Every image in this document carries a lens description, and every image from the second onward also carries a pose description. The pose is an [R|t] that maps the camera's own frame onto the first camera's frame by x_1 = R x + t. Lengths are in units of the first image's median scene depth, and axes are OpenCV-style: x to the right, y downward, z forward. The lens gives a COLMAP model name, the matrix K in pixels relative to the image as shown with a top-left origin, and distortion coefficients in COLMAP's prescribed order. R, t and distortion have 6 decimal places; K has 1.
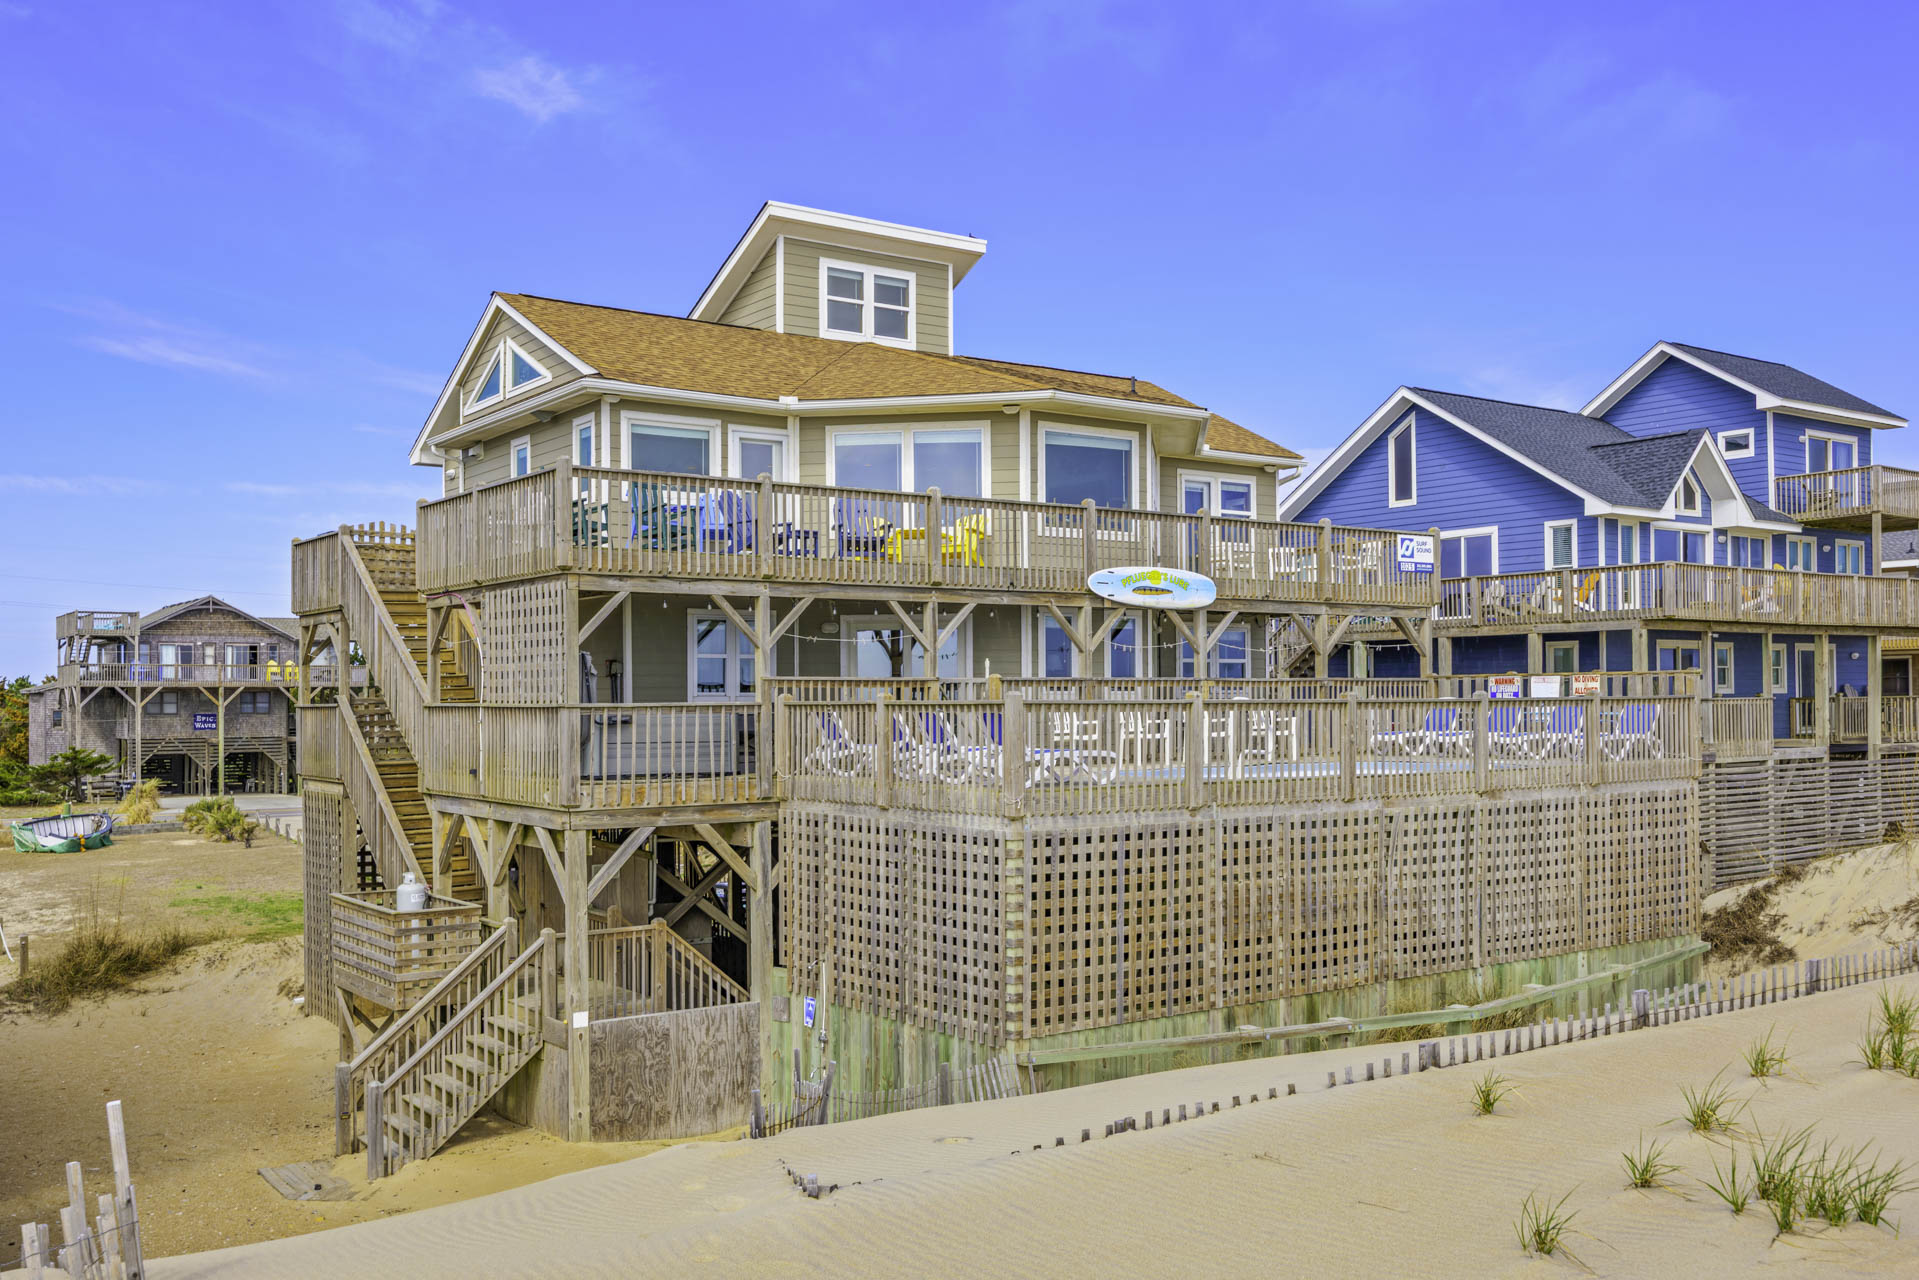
lens RADIAL K [[1713.7, 0, 951.3], [0, 1713.7, 657.0], [0, 0, 1]] dist [-0.017501, -0.021183]
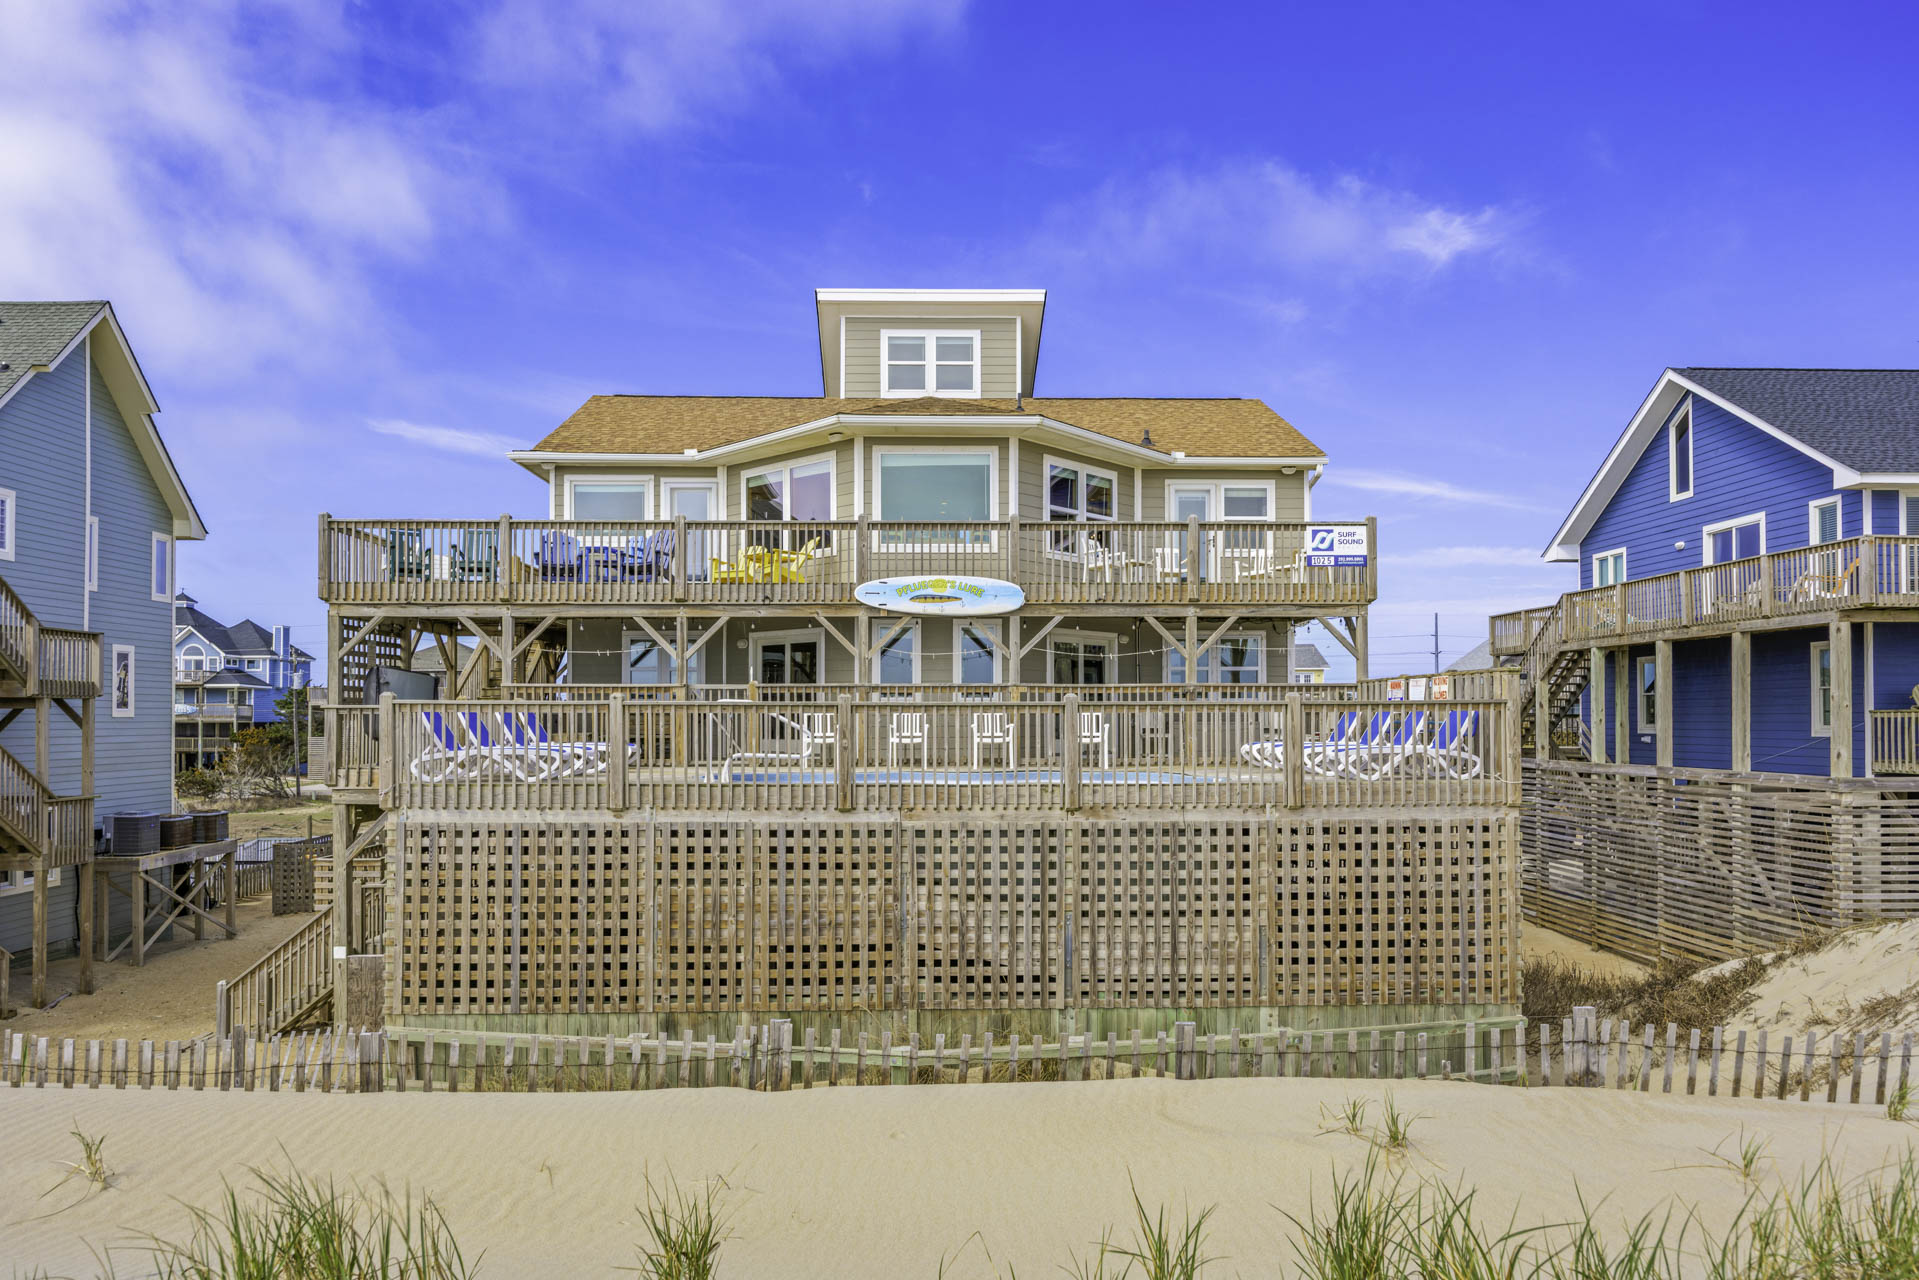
lens RADIAL K [[1292.4, 0, 970.9], [0, 1292.4, 634.8], [0, 0, 1]] dist [-0.007959, -0.002362]
pose [[0.828172, -0.026826, -0.559831, 0.558712], [0.008913, 0.999358, -0.034703, 0.009920], [0.560403, 0.023750, 0.827880, 0.360936]]
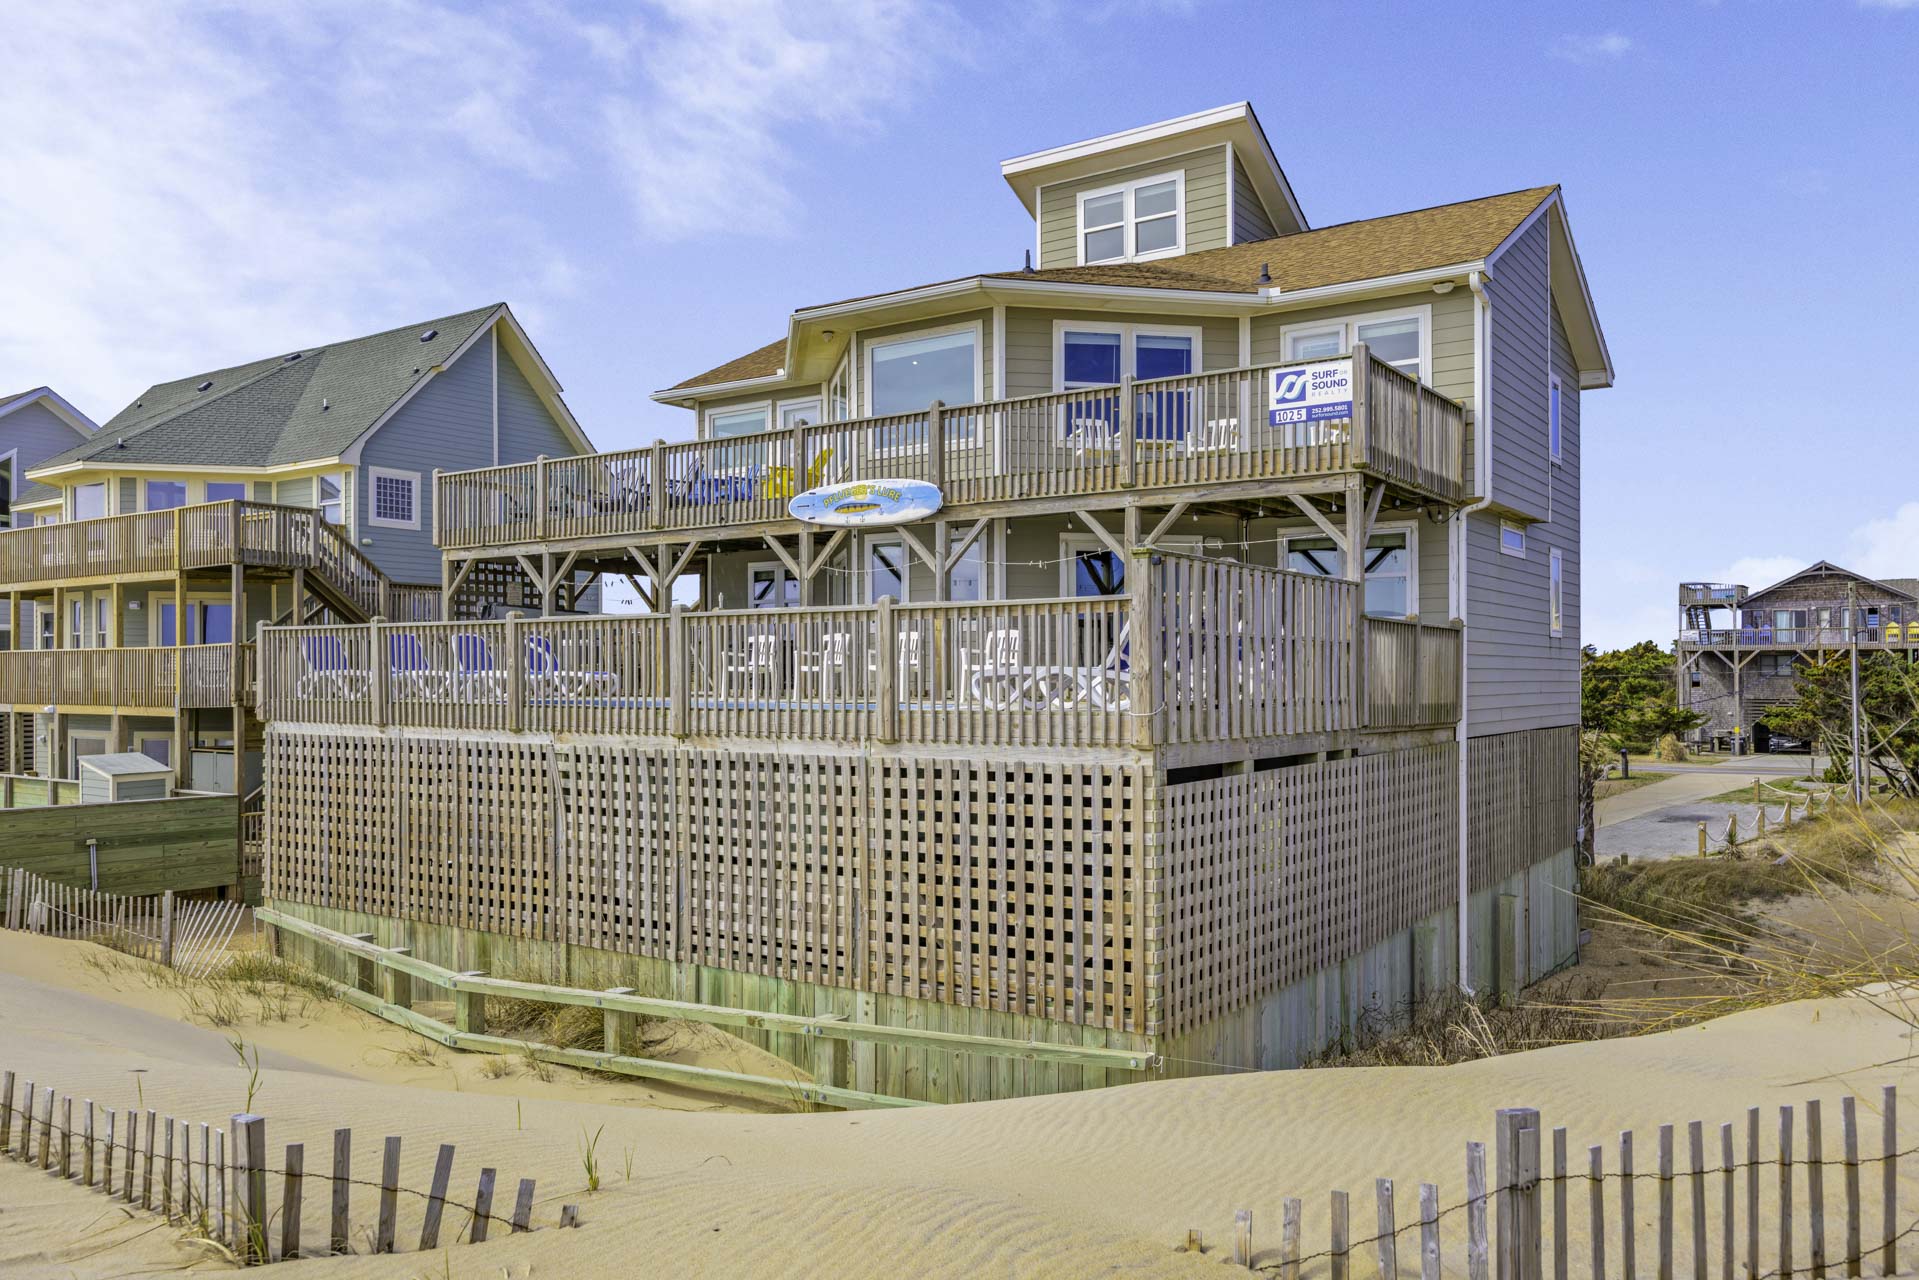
lens RADIAL K [[1489.8, 0, 956.7], [0, 1489.8, 650.0], [0, 0, 1]] dist [-0.010704, -0.003747]
pose [[0.311431, -0.012032, -0.950193, 0.855498], [0.020905, 0.999765, -0.005808, 0.040528], [0.950039, -0.018054, 0.311609, 0.789572]]
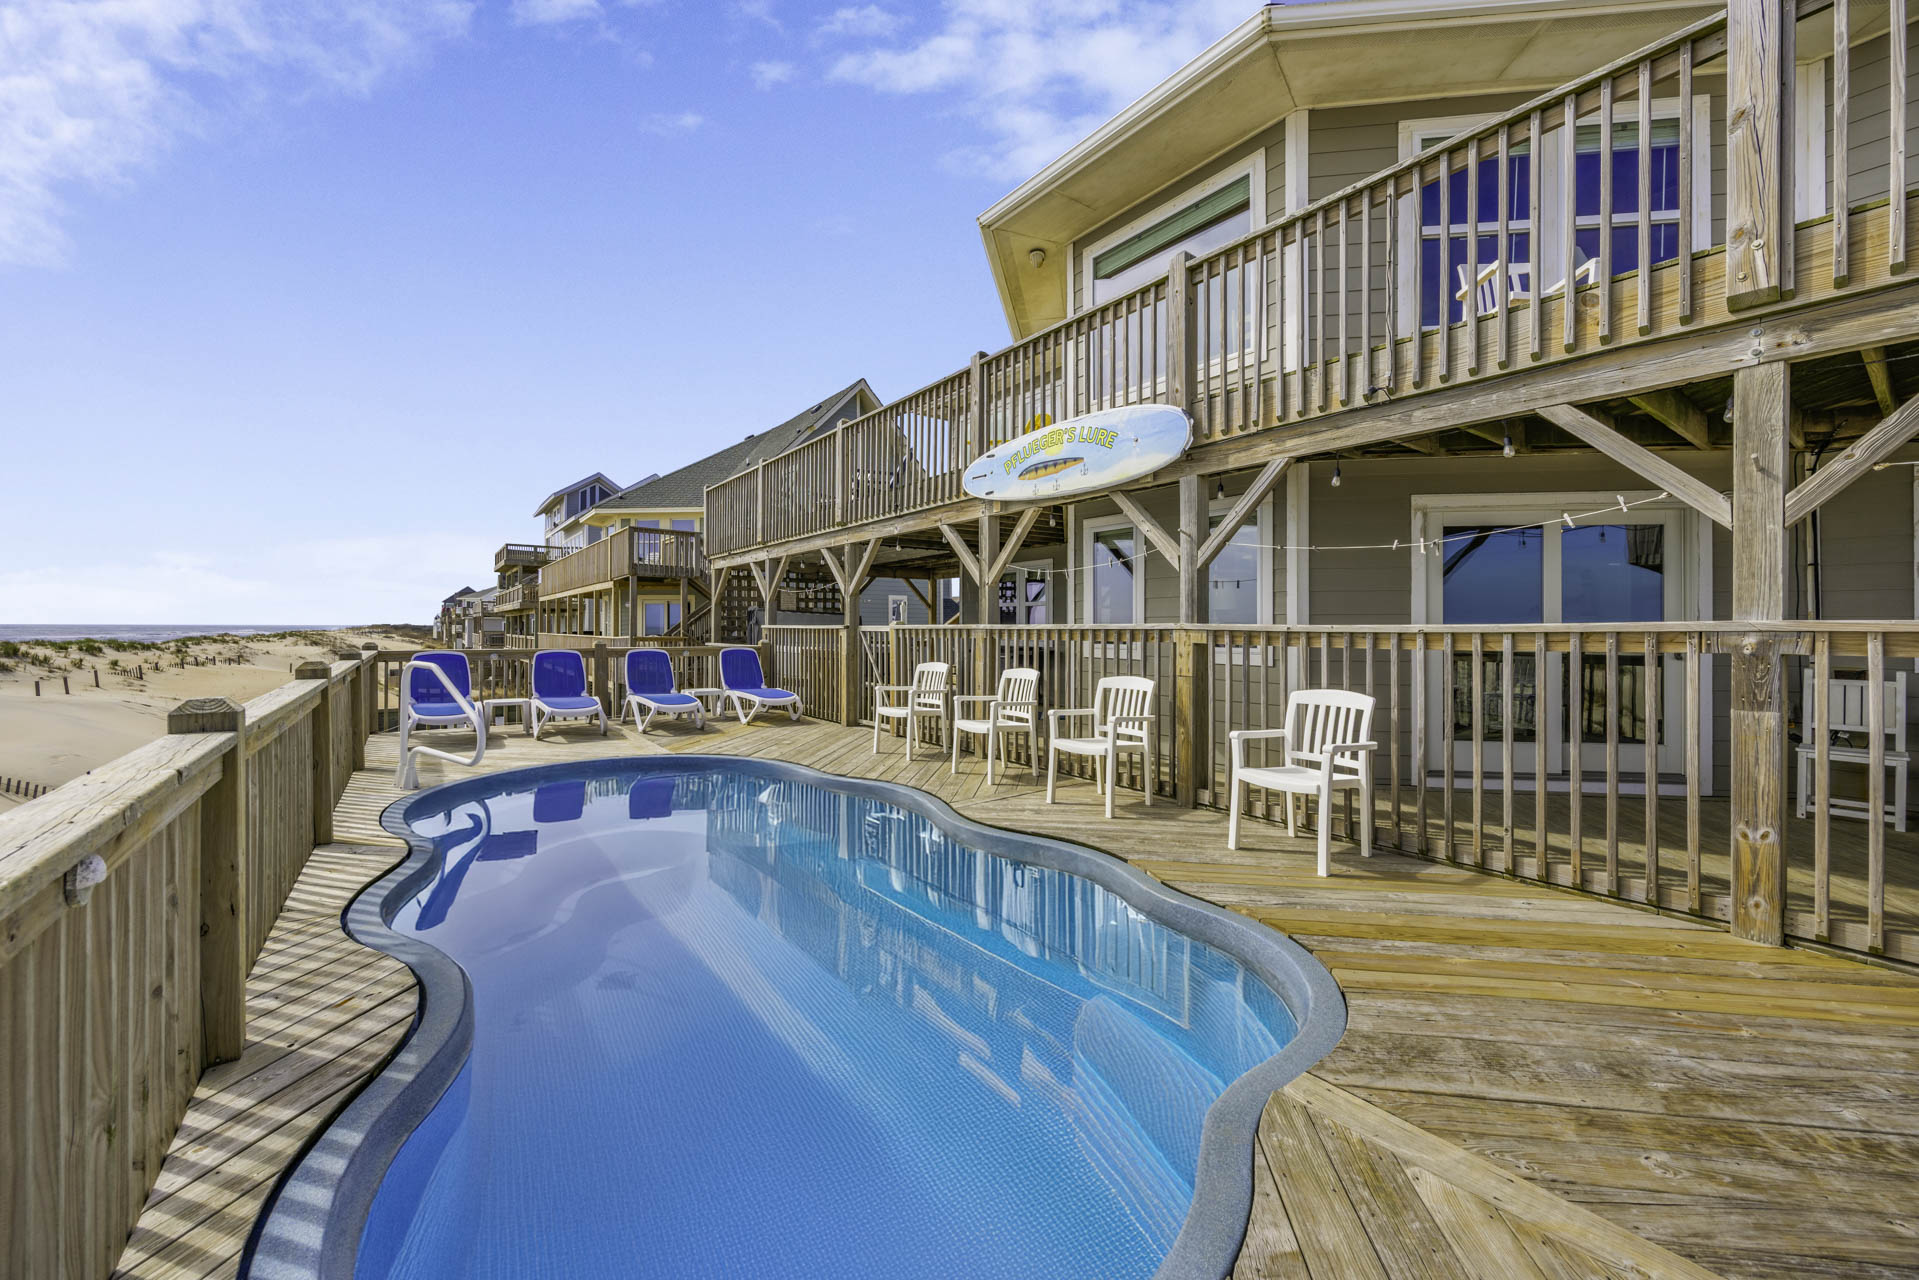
lens RADIAL K [[749.2, 0, 966.6], [0, 749.2, 628.7], [0, 0, 1]] dist [-0.000428, 0.000034]
pose [[-0.001426, 0.007670, -0.999970, 0.351678], [0.020332, 0.999764, 0.007640, 0.010514], [0.999792, -0.020321, -0.001581, 0.953752]]
